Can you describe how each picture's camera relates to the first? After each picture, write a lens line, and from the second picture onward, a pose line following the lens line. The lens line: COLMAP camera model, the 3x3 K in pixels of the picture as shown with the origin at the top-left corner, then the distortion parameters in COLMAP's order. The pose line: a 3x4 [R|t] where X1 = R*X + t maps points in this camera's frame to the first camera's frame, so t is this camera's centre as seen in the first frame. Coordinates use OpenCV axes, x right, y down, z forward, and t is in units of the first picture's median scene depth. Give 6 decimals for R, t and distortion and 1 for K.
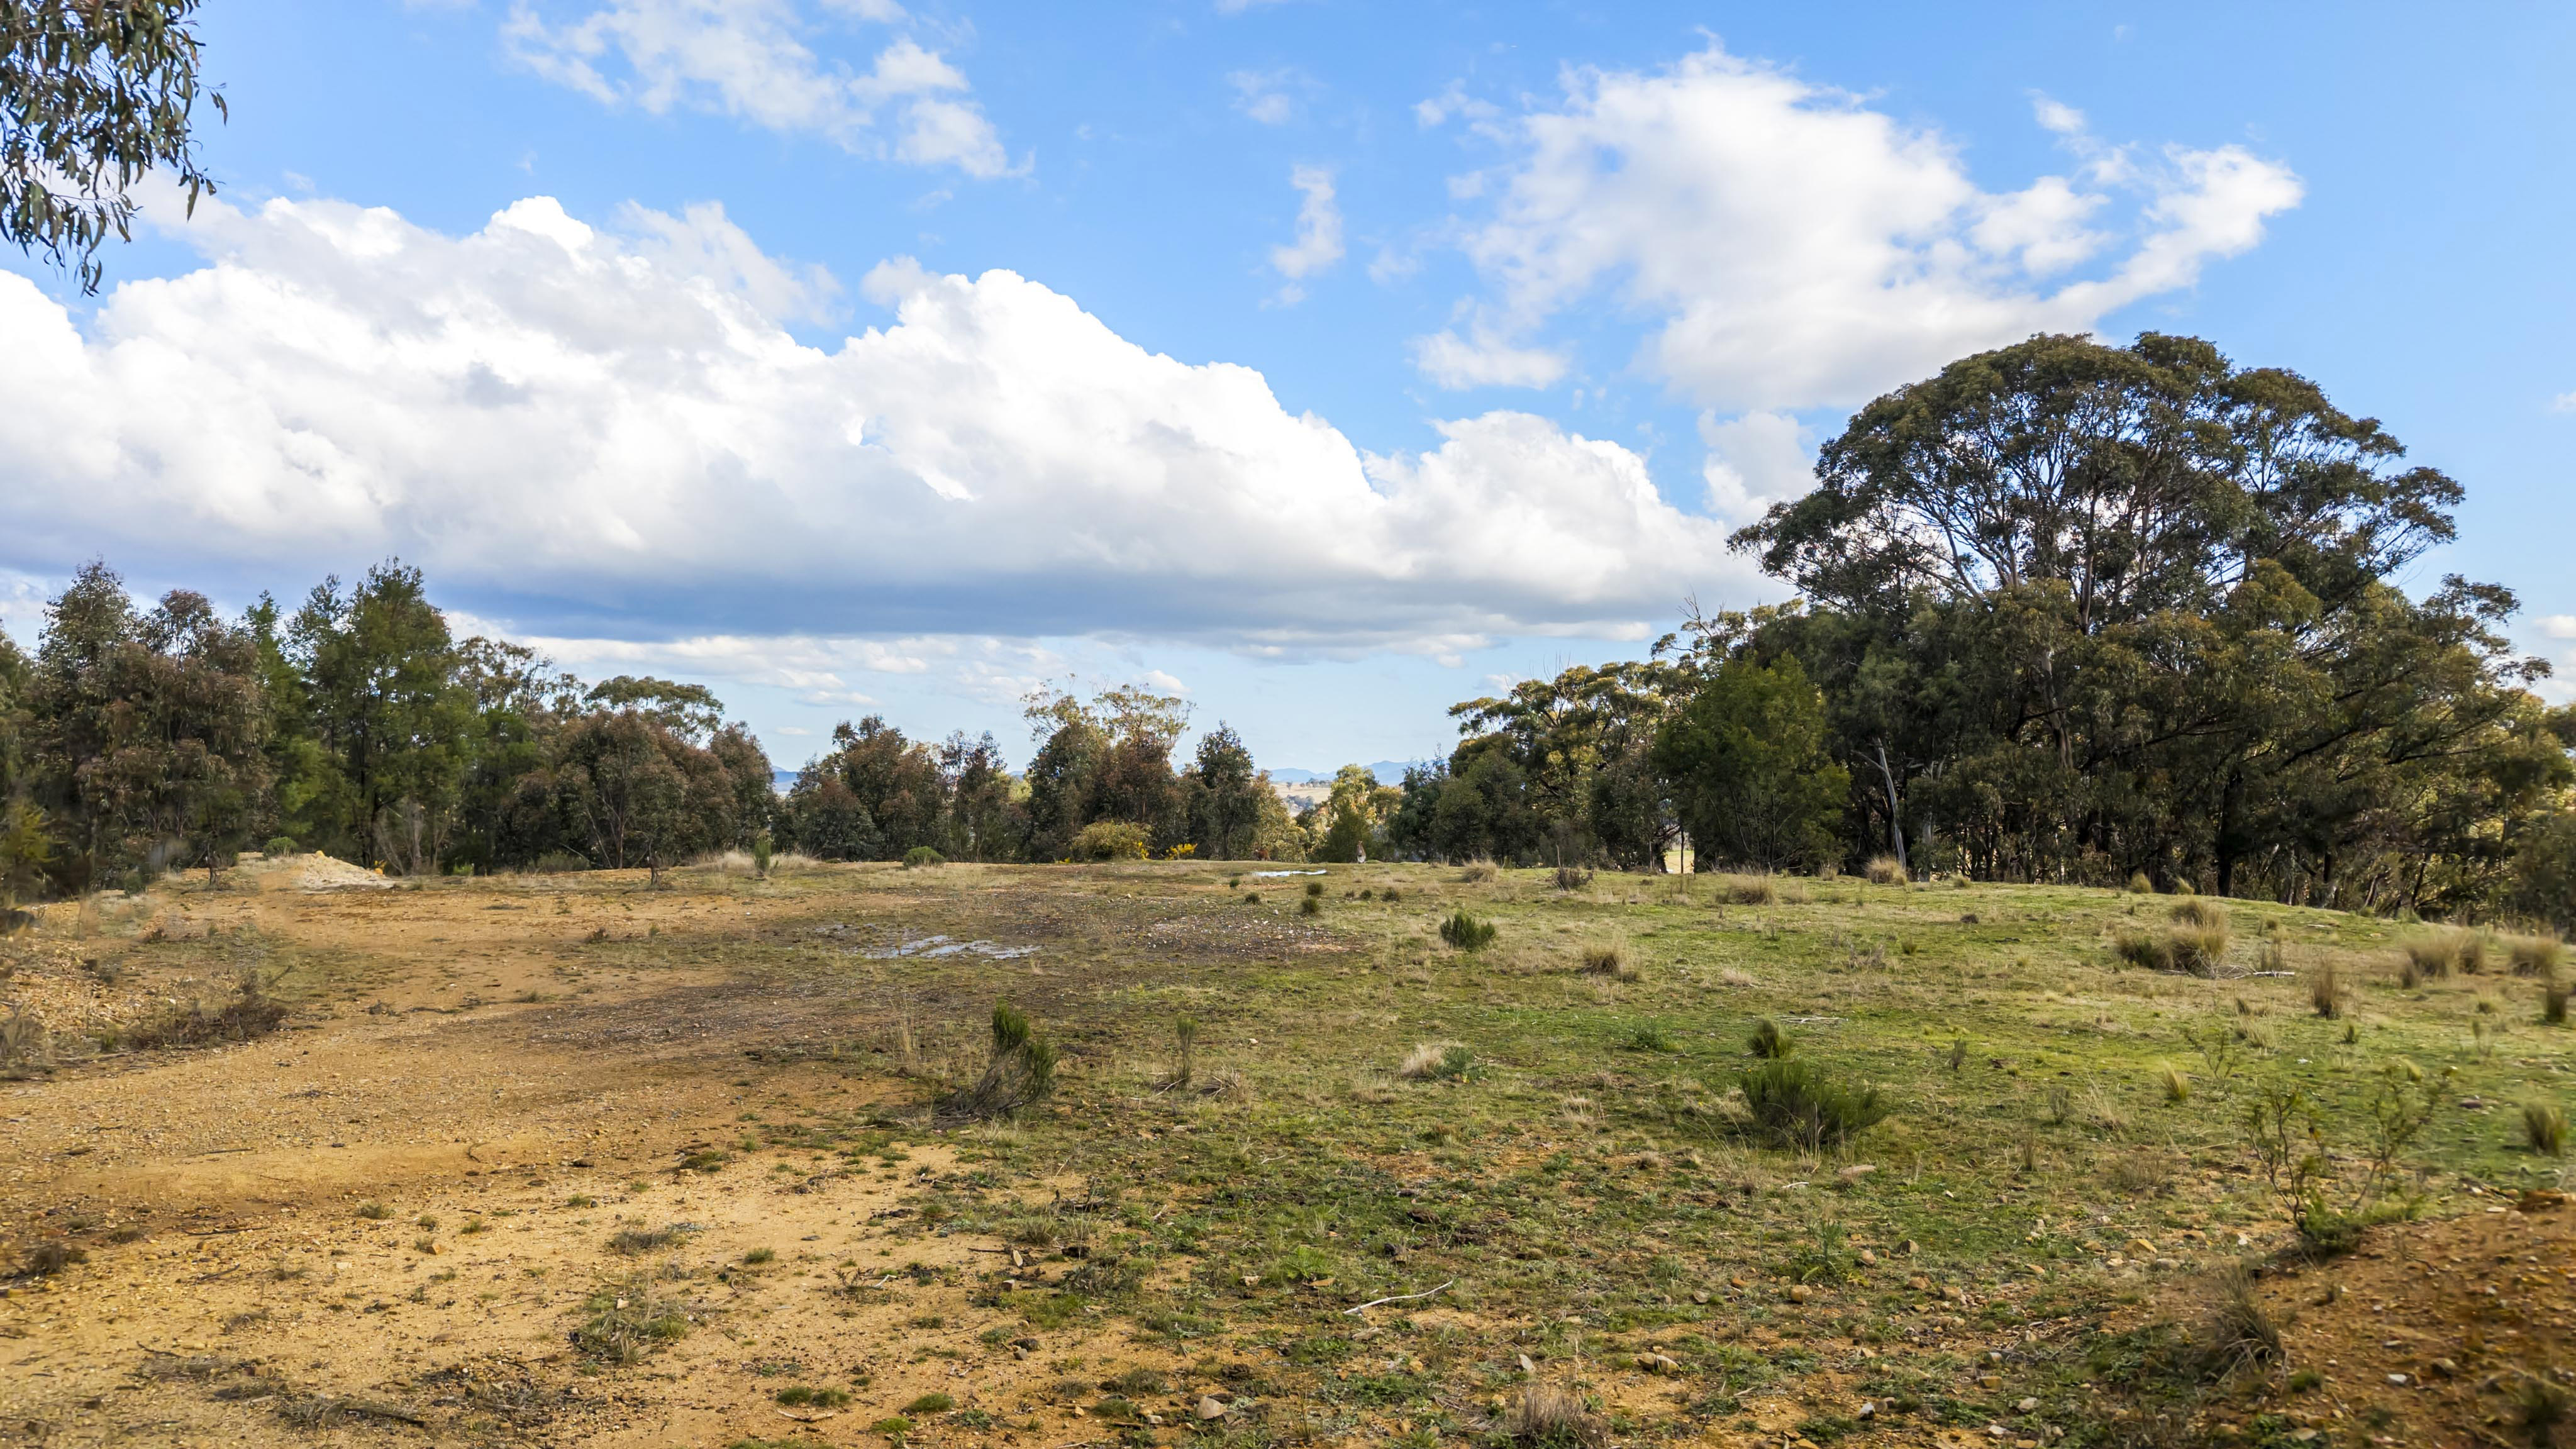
lens RADIAL K [[1764.5, 0, 1286.1], [0, 1764.5, 734.2], [0, 0, 1]] dist [0.007602, -0.008186]
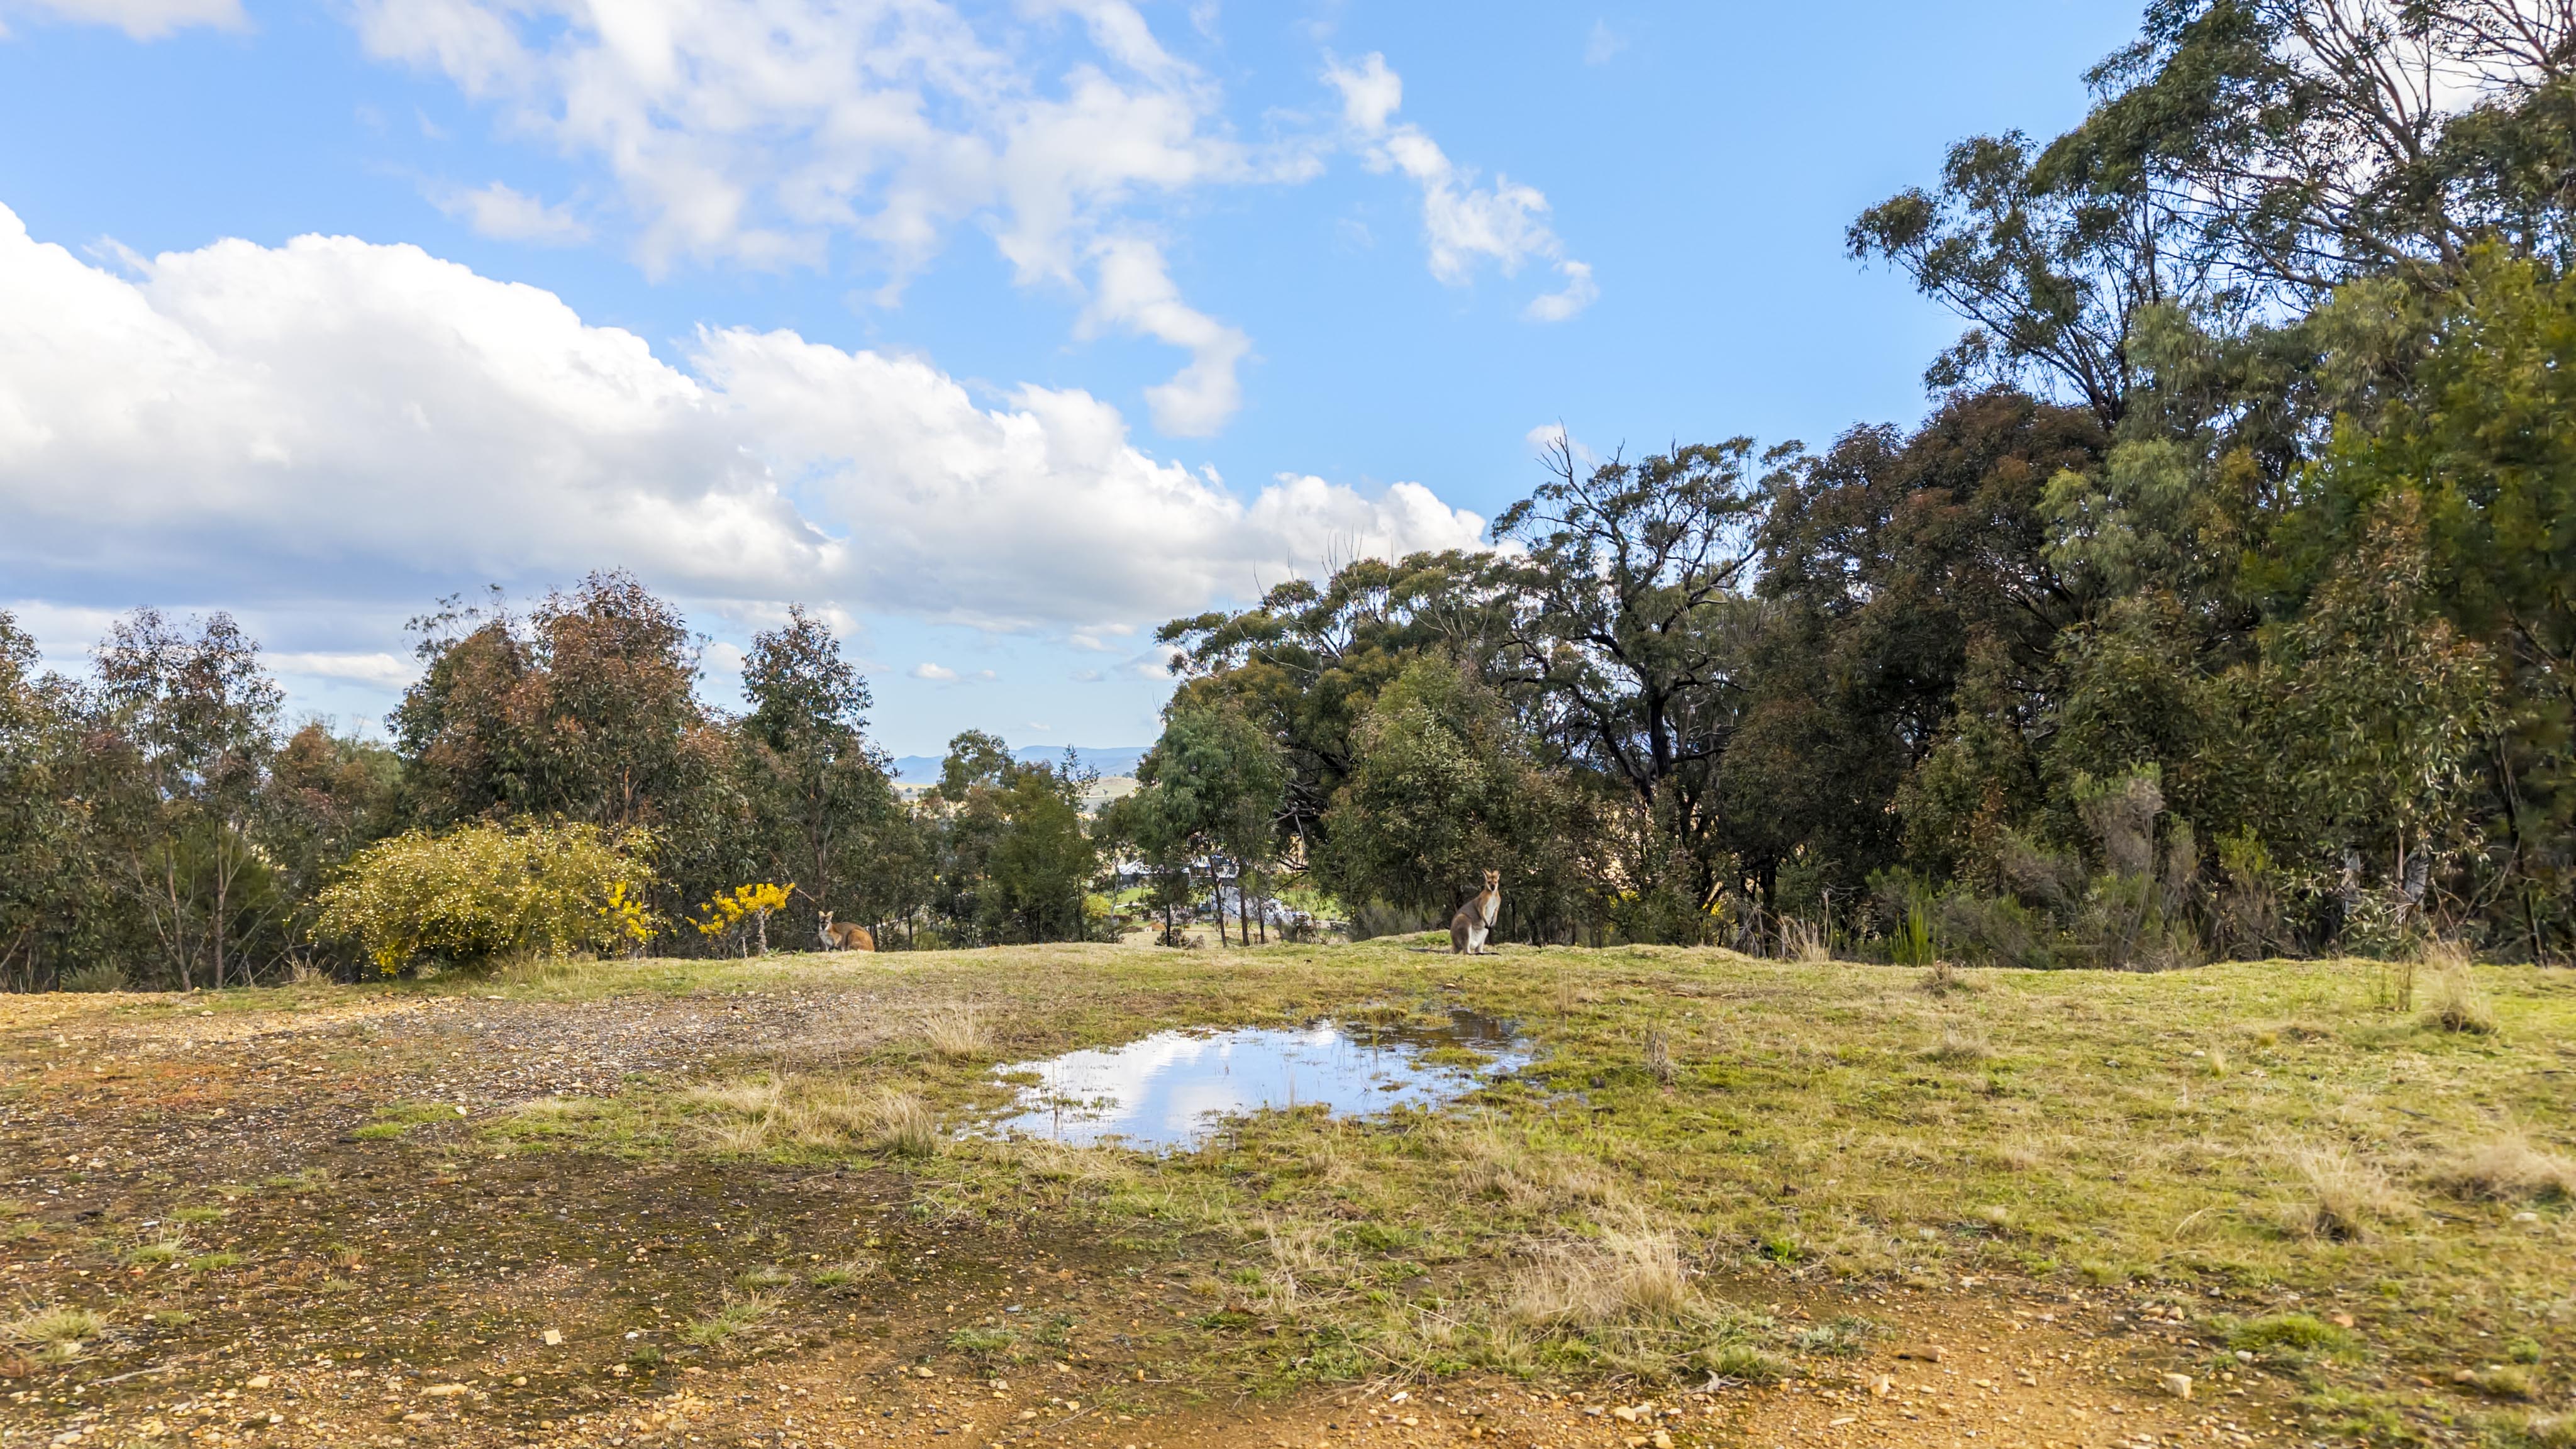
lens RADIAL K [[1764.5, 0, 1282.2], [0, 1764.5, 743.0], [0, 0, 1]] dist [0.007602, -0.008186]
pose [[0.962593, -0.011650, 0.270699, -0.048672], [0.009605, 0.999914, 0.008877, 0.030886], [-0.270780, -0.005944, 0.962623, 0.618632]]
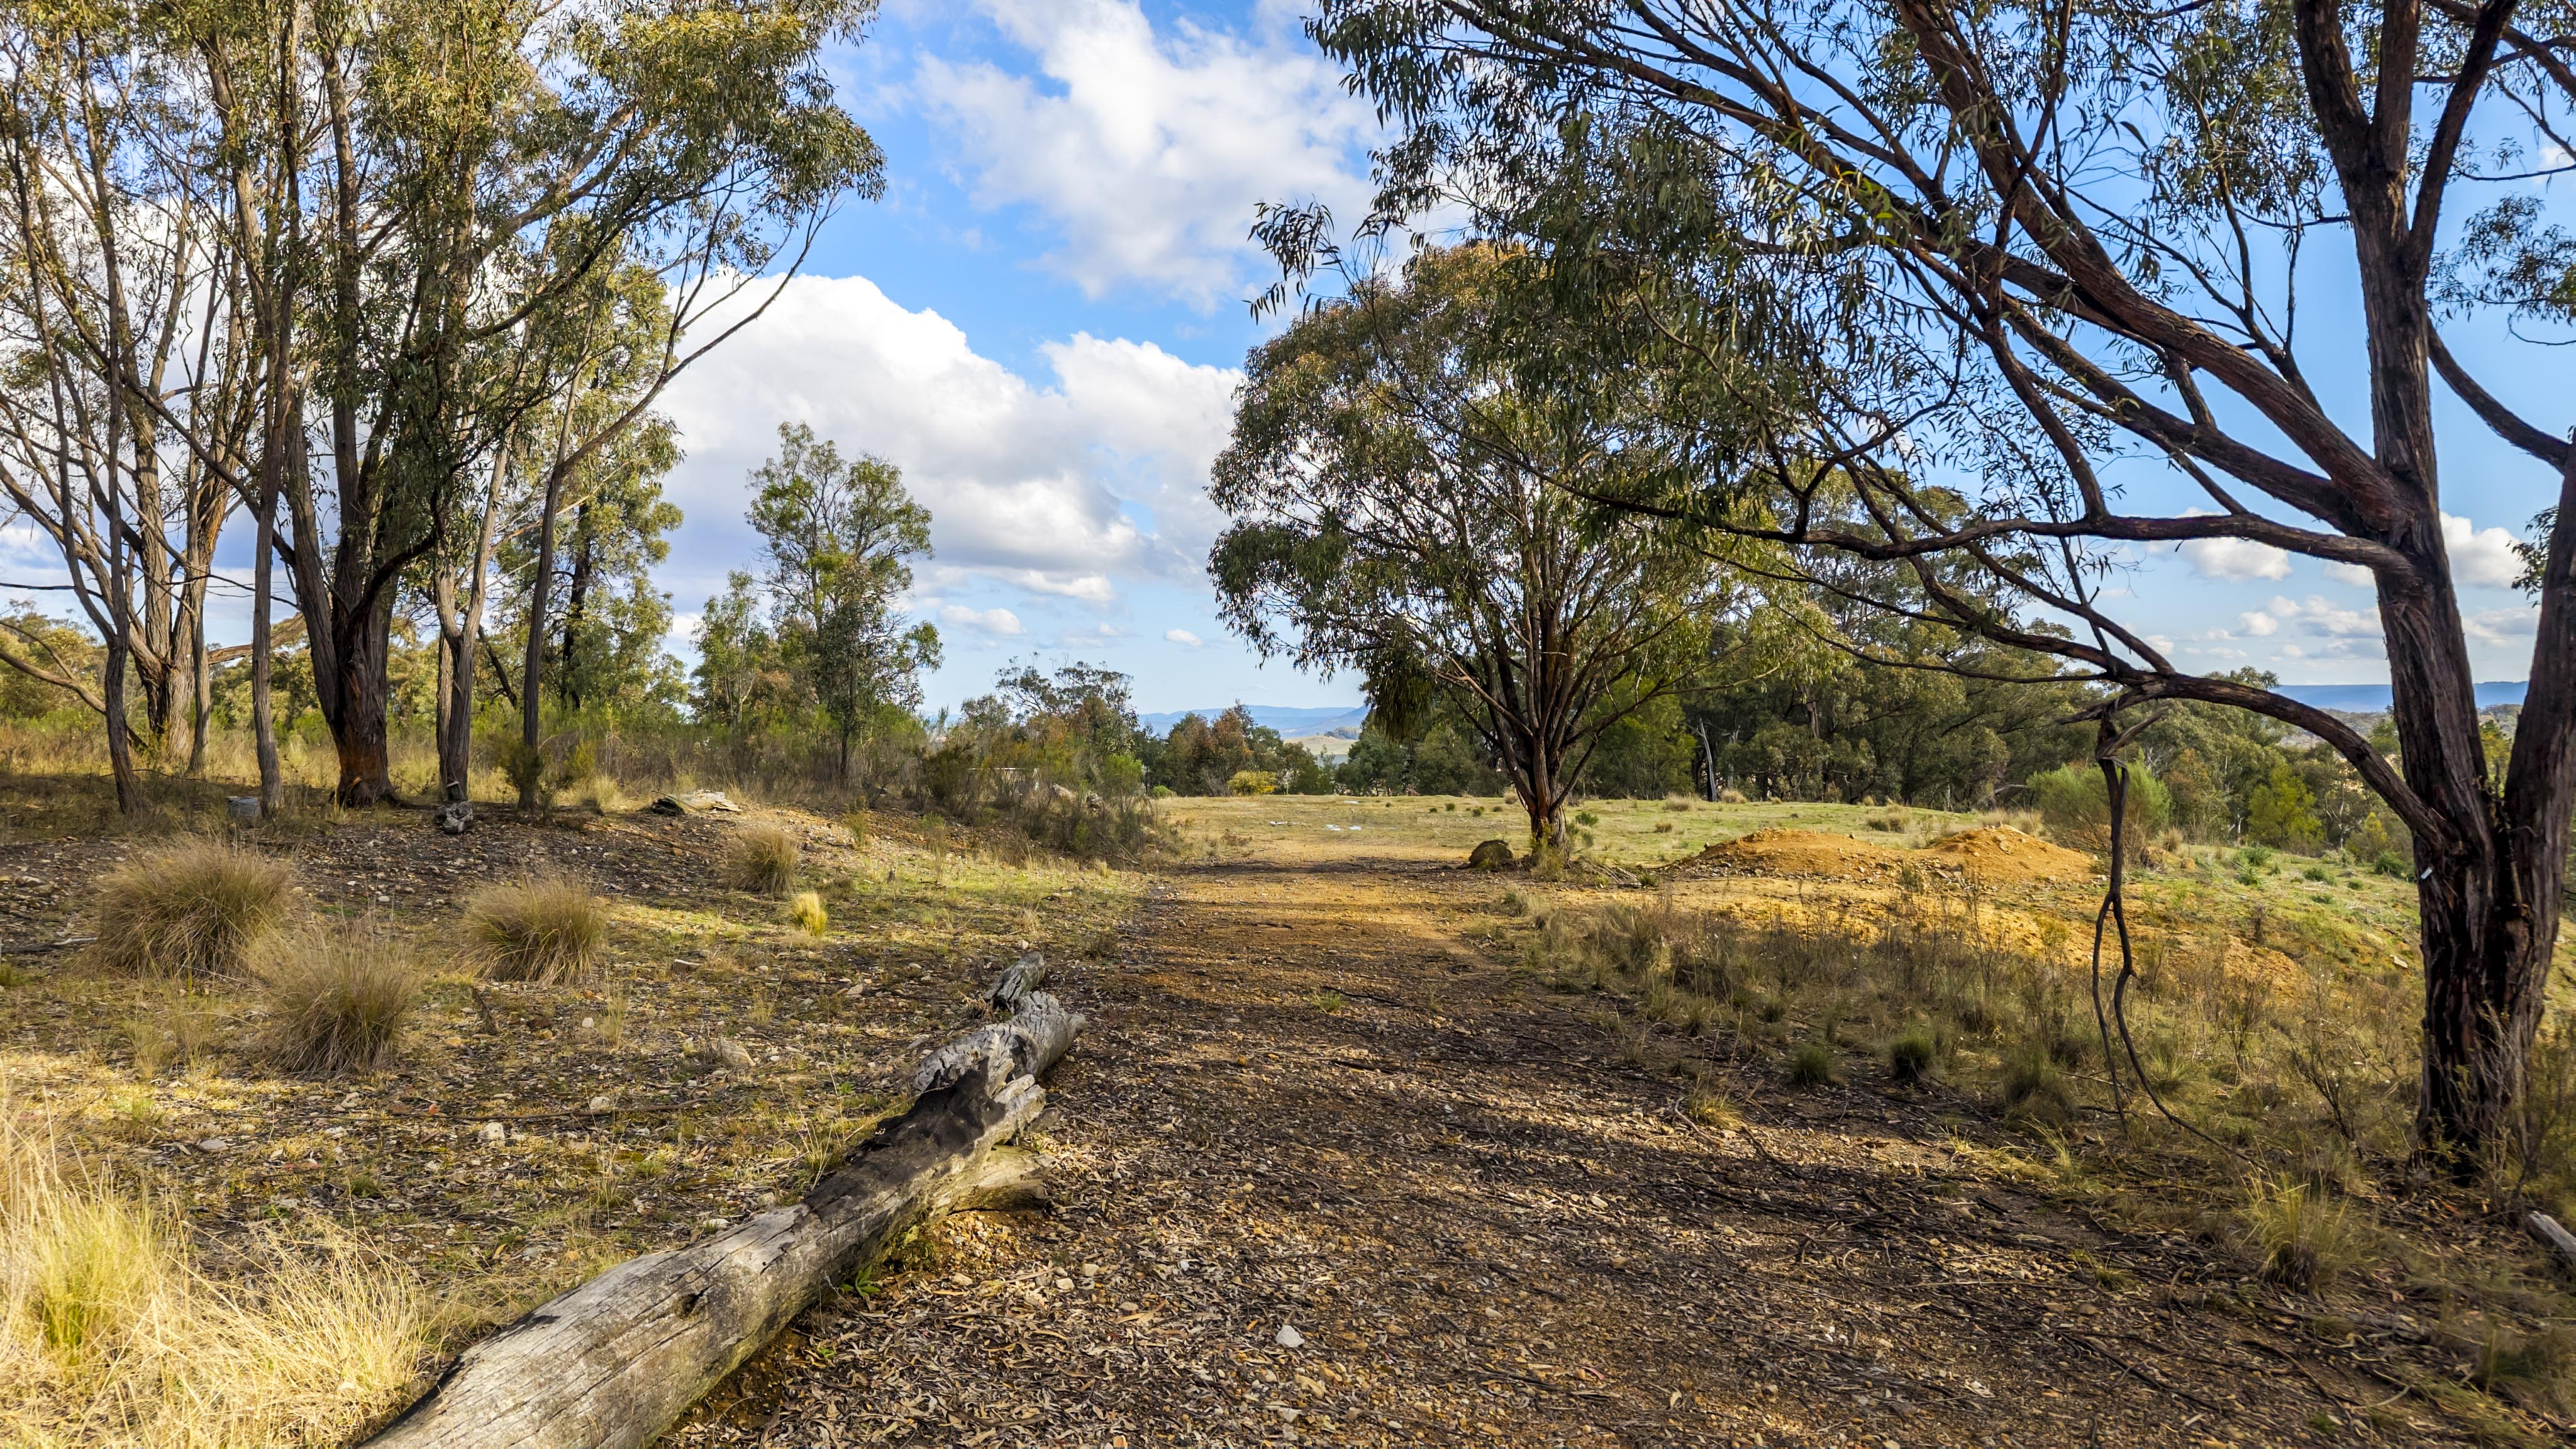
lens RADIAL K [[1764.5, 0, 1291.2], [0, 1764.5, 725.3], [0, 0, 1]] dist [0.007602, -0.008186]
pose [[0.987672, 0.010312, 0.156195, -0.254295], [-0.013126, 0.999769, 0.016995, -0.012530], [-0.155983, -0.018836, 0.987580, -0.463028]]
